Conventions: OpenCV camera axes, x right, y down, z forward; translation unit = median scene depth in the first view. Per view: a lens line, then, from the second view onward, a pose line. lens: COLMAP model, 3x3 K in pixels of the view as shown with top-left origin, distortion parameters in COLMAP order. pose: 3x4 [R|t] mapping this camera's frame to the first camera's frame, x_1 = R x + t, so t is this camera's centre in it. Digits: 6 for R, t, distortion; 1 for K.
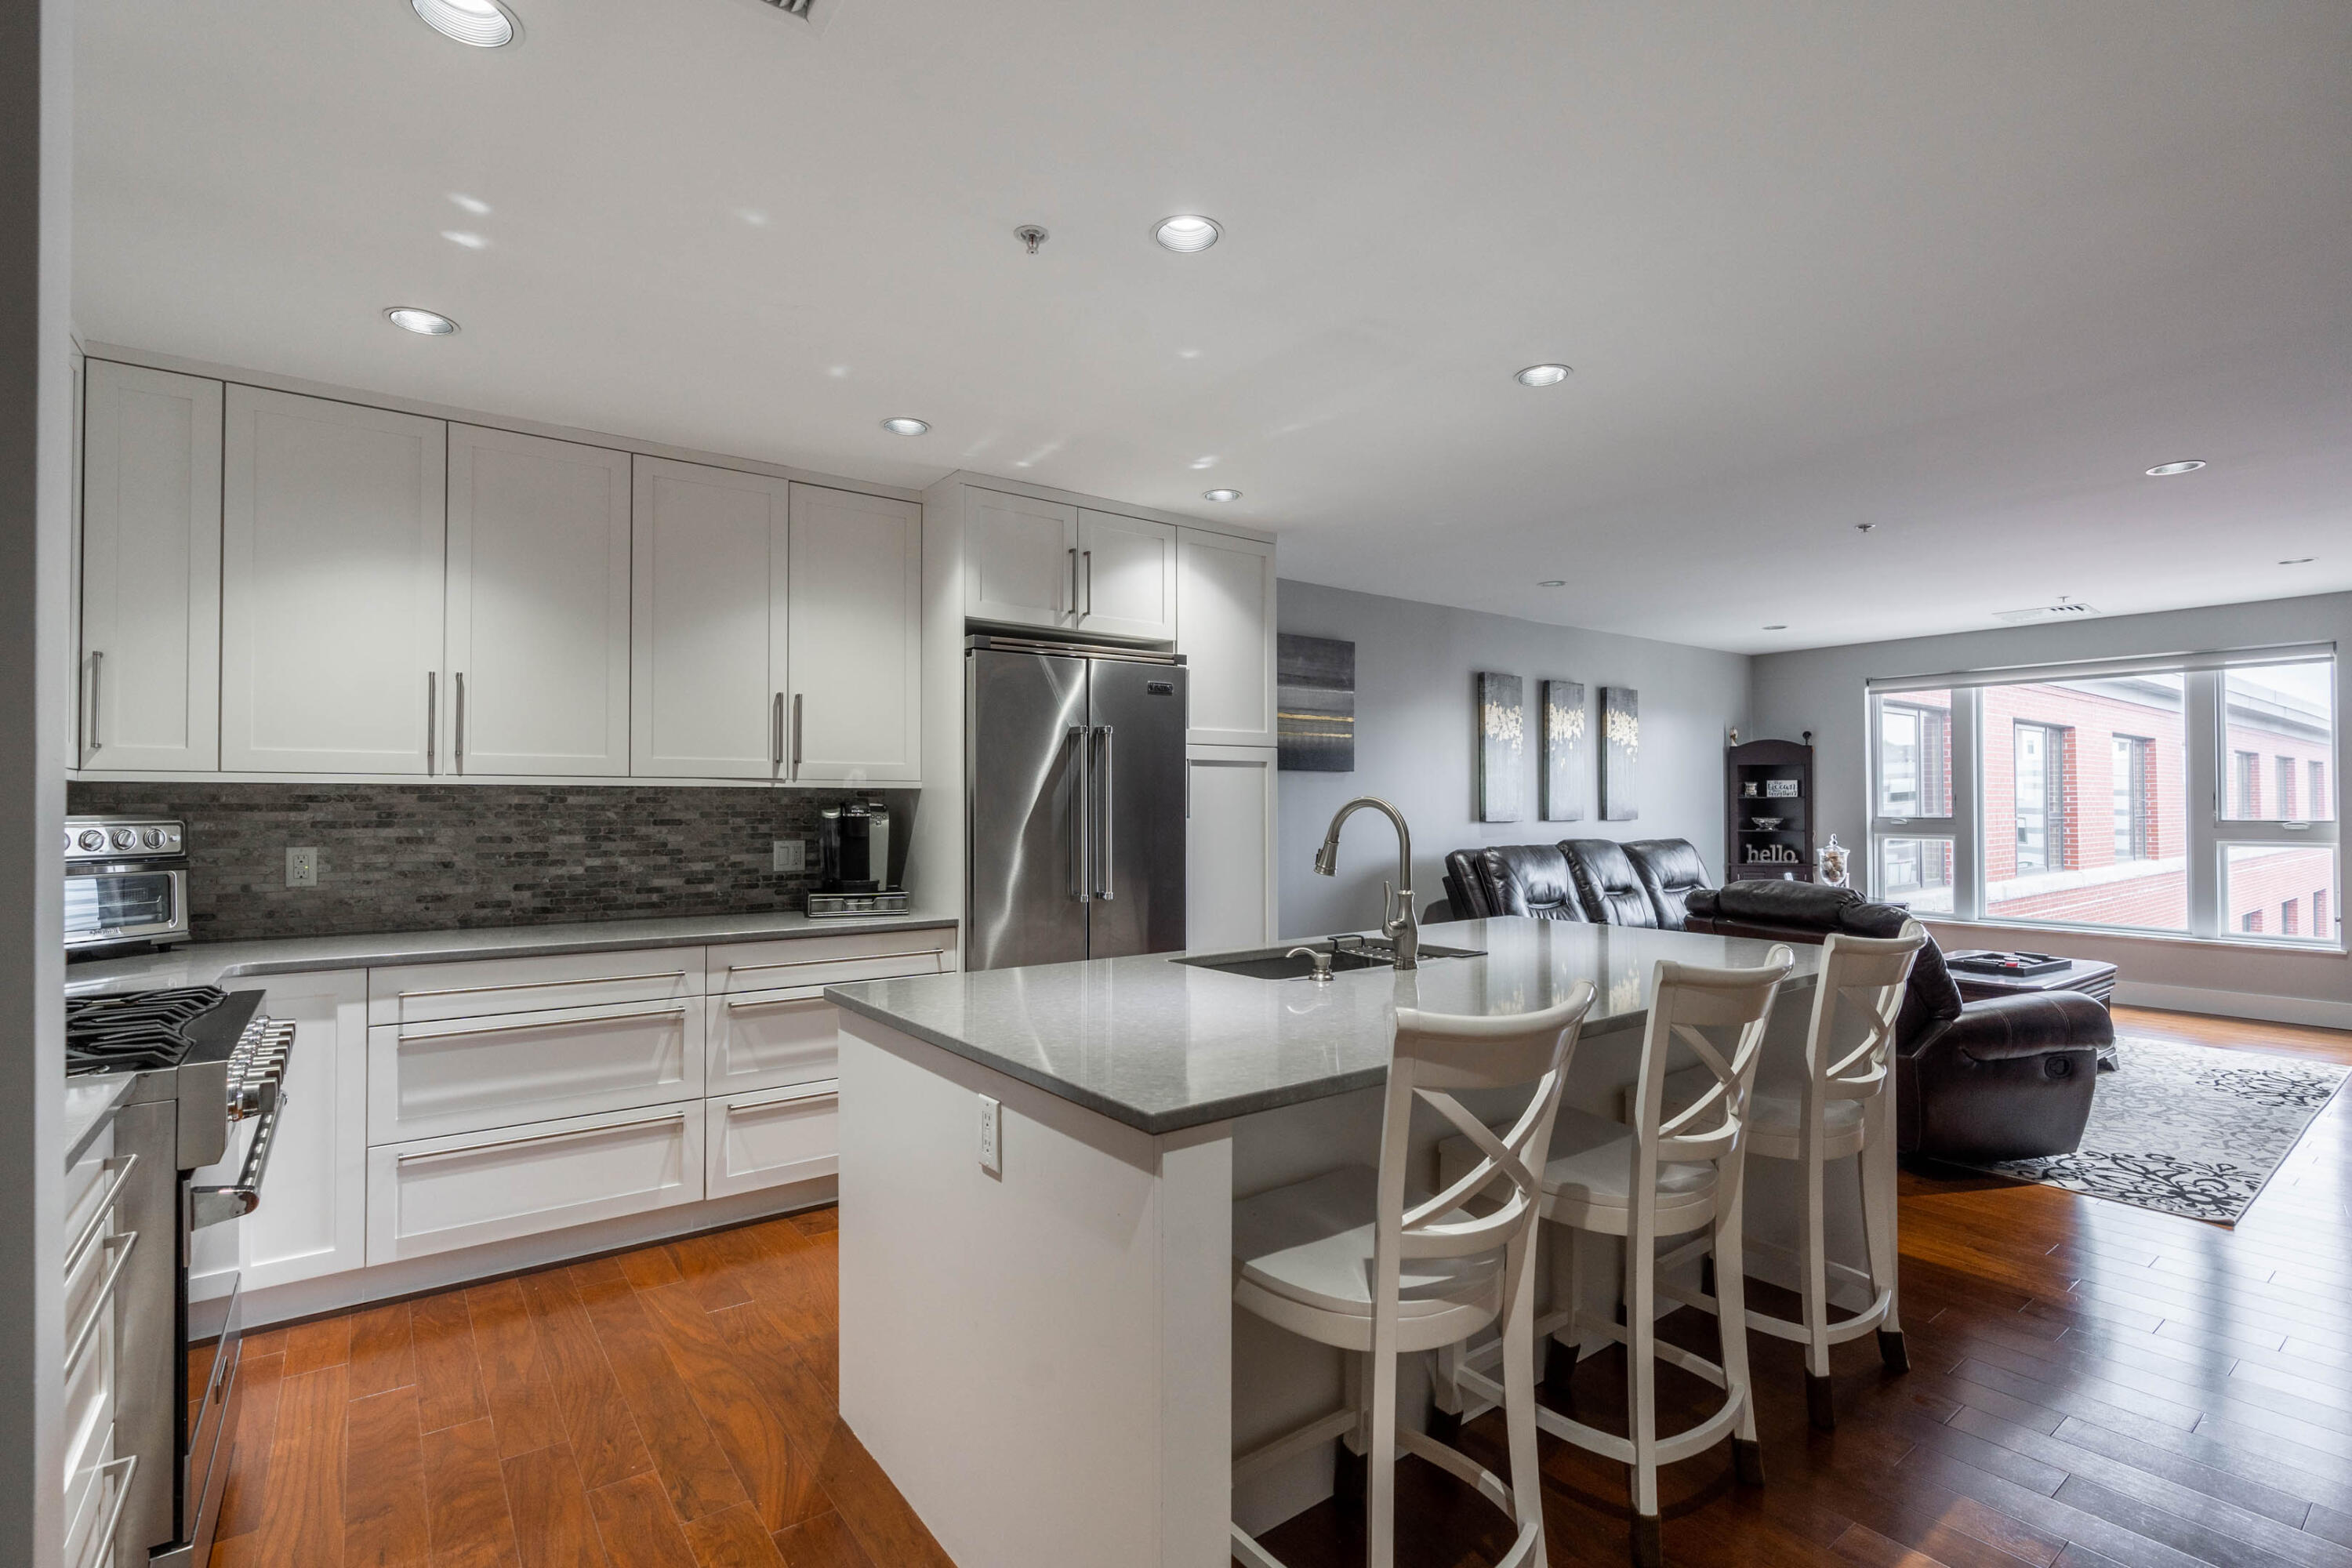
lens RADIAL K [[1063.2, 0, 1128.8], [0, 1063.2, 797.9], [0, 0, 1]] dist [-0.002976, -0.001437]
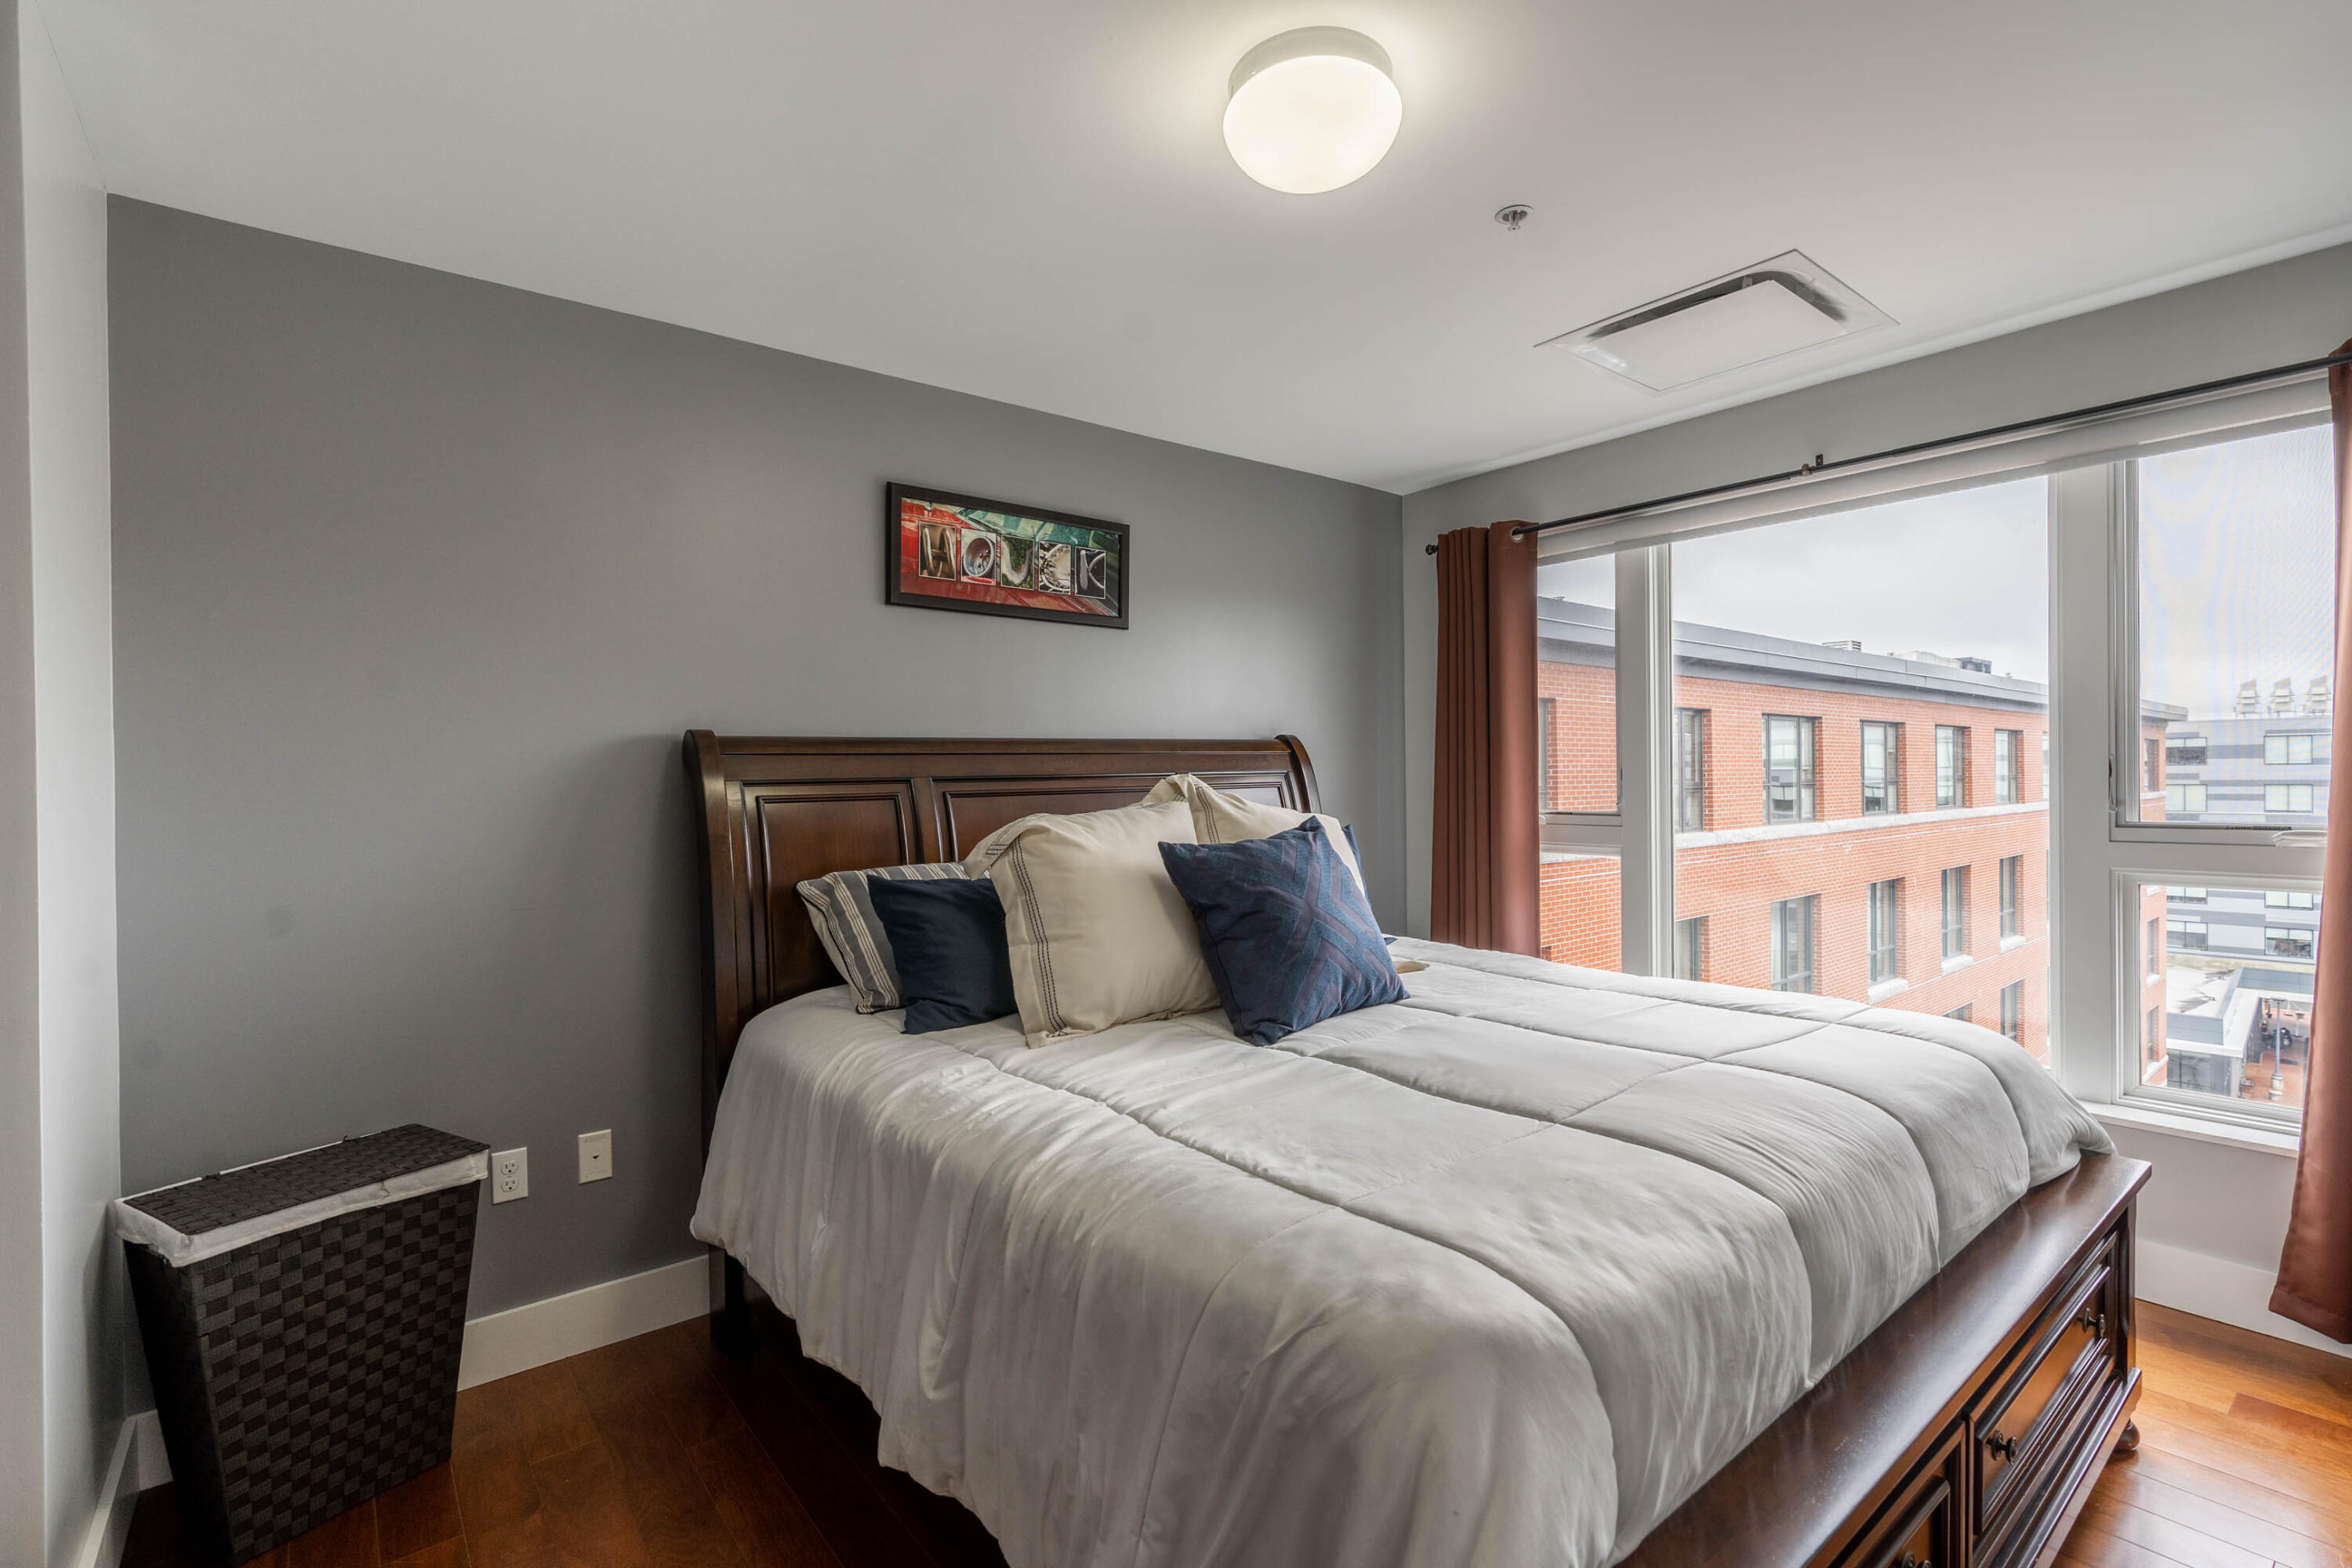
lens RADIAL K [[1063.2, 0, 1158.1], [0, 1063.2, 784.1], [0, 0, 1]] dist [-0.002976, -0.001437]
pose [[0.998385, -0.012901, 0.055326, 1.022672], [0.012486, 0.999891, 0.007843, 0.000020], [-0.055421, -0.007139, 0.998438, 0.983551]]
